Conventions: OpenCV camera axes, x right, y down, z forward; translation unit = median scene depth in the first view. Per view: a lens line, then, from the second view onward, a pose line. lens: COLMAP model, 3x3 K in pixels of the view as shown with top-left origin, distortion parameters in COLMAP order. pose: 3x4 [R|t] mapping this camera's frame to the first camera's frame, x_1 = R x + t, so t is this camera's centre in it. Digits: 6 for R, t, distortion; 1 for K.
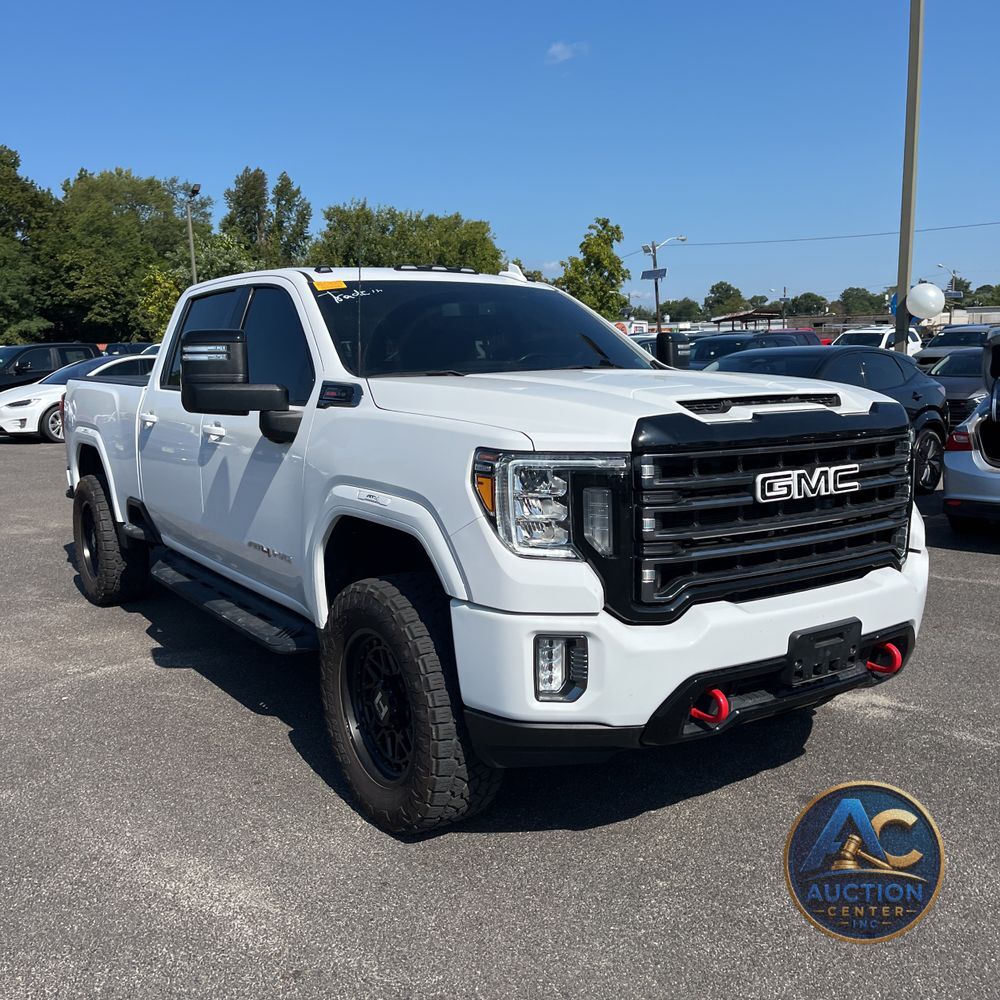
lens RADIAL K [[1007.1, 0, 494.3], [0, 1007.1, 486.4], [0, 0, 1]] dist [0.023692, 0.008862]
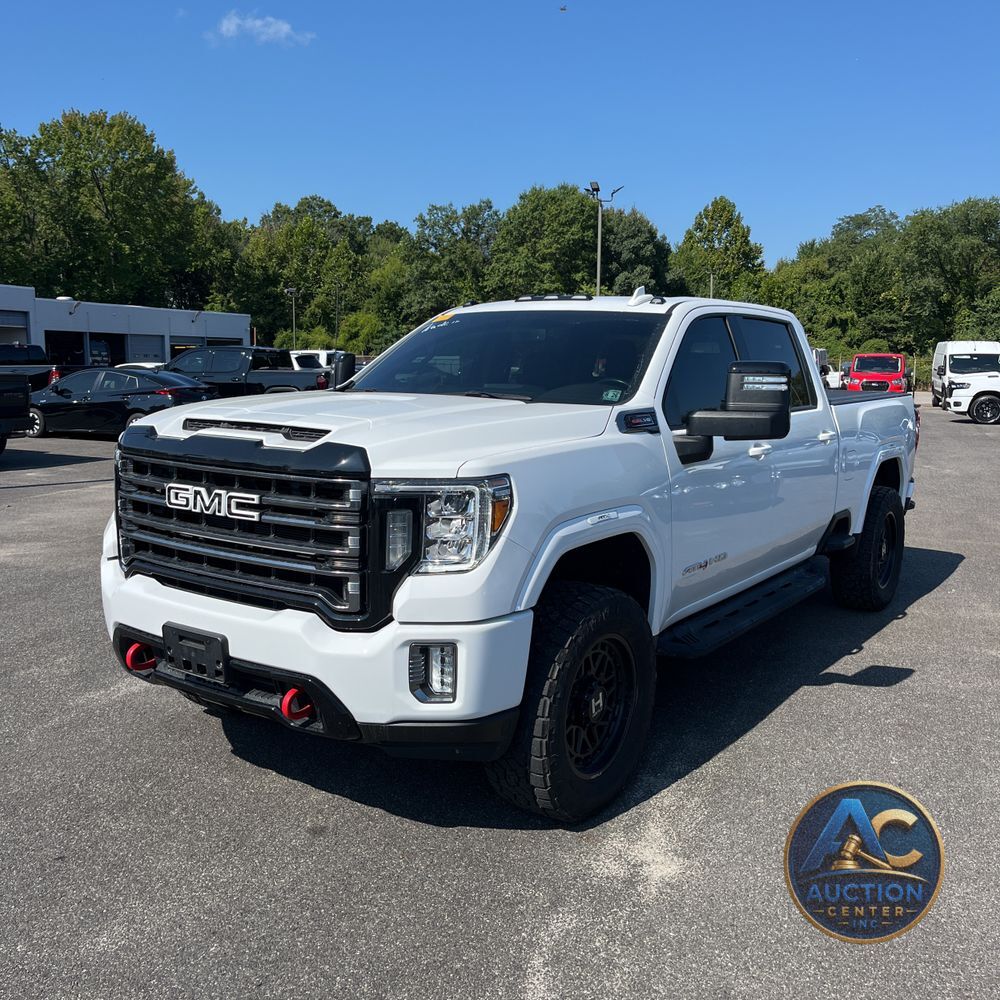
lens RADIAL K [[1008.0, 0, 511.3], [0, 1008.0, 473.6], [0, 0, 1]] dist [0.039382, -0.022074]
pose [[0.359428, 0.126061, -0.924619, 1.332972], [-0.139718, 0.986934, 0.080244, -0.154941], [0.922654, 0.100344, 0.372345, 0.809870]]
